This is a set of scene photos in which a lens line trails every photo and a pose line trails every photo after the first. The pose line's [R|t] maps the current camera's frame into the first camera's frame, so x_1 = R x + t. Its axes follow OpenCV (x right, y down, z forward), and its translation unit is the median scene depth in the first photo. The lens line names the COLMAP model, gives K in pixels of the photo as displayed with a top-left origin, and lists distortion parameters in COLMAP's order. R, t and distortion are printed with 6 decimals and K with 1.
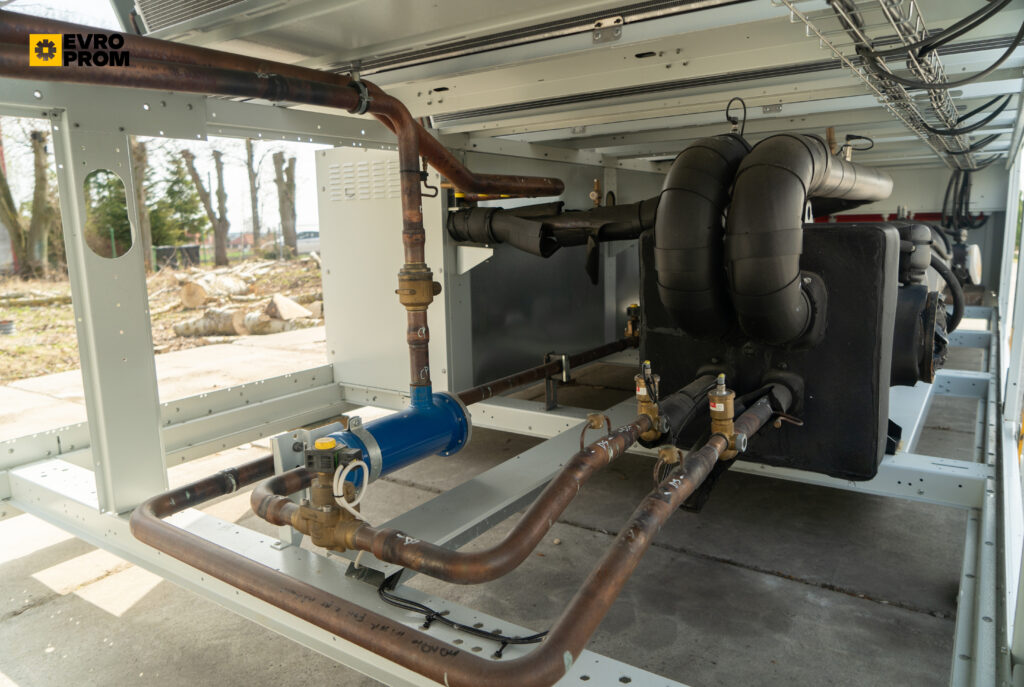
lens RADIAL K [[704.4, 0, 513.8], [0, 704.4, 346.0], [0, 0, 1]] dist [-0.011435, 0.000538]
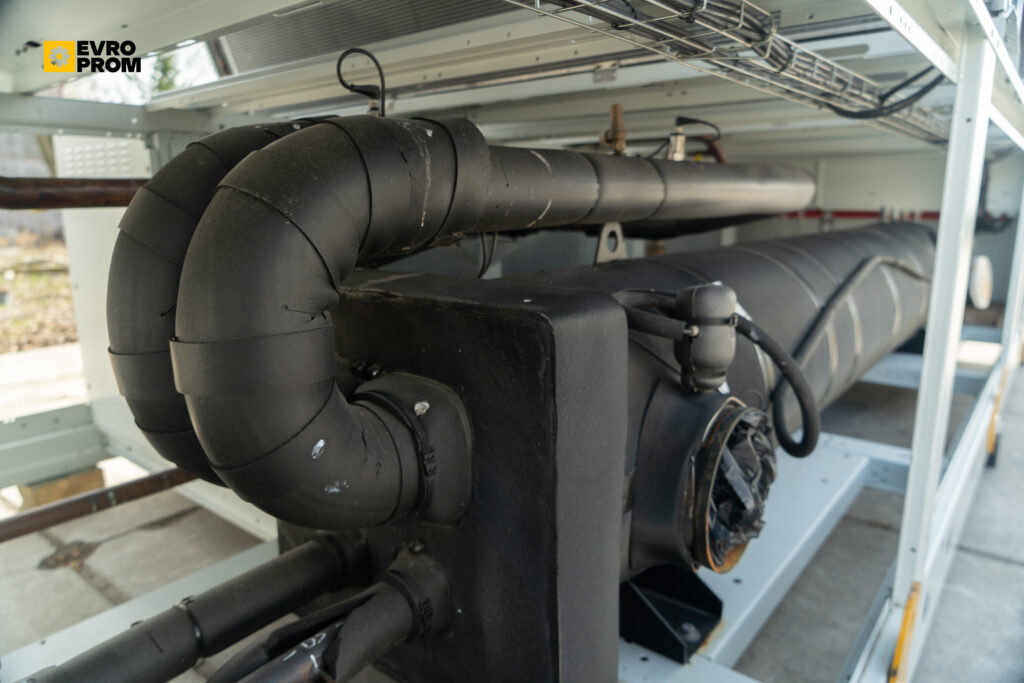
lens RADIAL K [[691.3, 0, 509.2], [0, 691.3, 339.3], [0, 0, 1]] dist [-0.020750, 0.006209]
pose [[0.995961, 0.036021, -0.082241, 0.390845], [-0.033307, 0.998862, 0.034138, -0.121720], [0.083378, -0.031260, 0.996028, 0.379674]]
